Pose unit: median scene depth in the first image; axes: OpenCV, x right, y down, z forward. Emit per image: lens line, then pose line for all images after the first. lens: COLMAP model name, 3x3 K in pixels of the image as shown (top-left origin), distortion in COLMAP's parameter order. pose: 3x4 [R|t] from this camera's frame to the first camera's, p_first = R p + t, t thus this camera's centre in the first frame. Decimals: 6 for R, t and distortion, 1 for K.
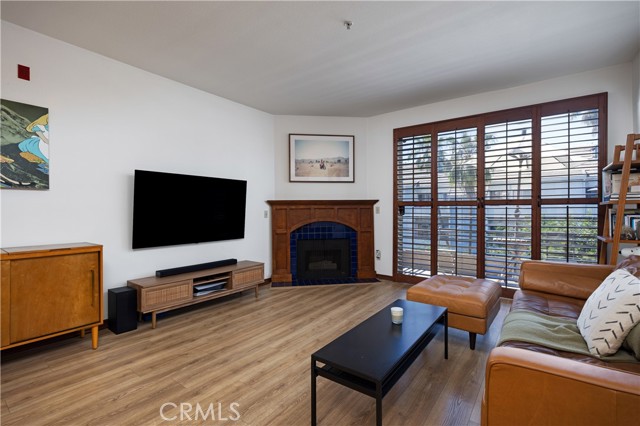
lens RADIAL K [[291.7, 0, 318.8], [0, 291.7, 211.2], [0, 0, 1]] dist [-0.008760, 0.000063]
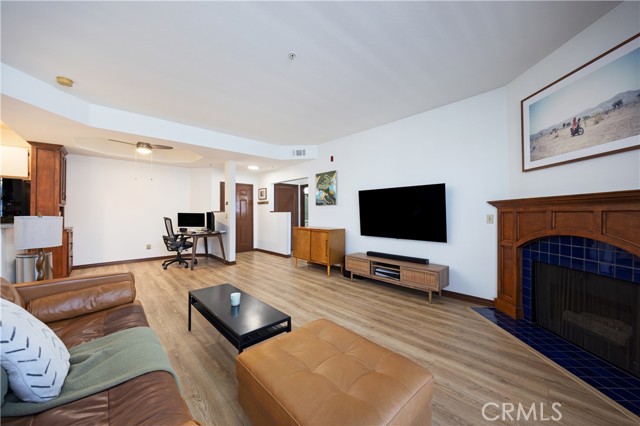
lens RADIAL K [[225.0, 0, 318.6], [0, 225.0, 211.0], [0, 0, 1]] dist [-0.003299, -0.000137]
pose [[-0.154379, -0.003397, -0.988006, 0.634710], [0.002071, 0.999991, -0.003762, -0.012119], [0.988010, -0.002627, -0.154370, 0.805111]]
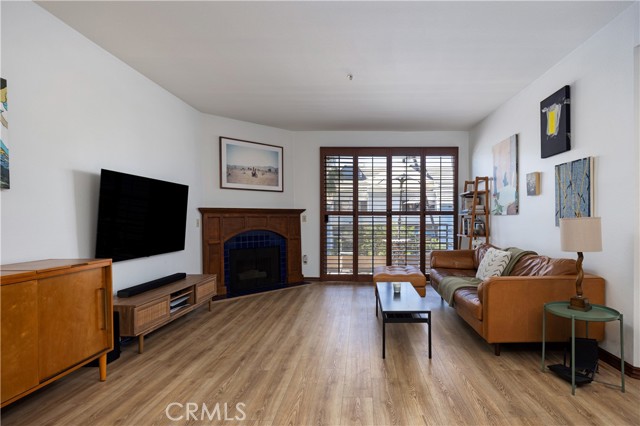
lens RADIAL K [[331.8, 0, 353.6], [0, 331.8, 223.7], [0, 0, 1]] dist [-0.005757, -0.003388]
pose [[0.806910, -0.006612, 0.590637, -0.505338], [0.000484, 0.999944, 0.010533, 0.002819], [-0.590674, -0.008213, 0.806869, -0.143062]]
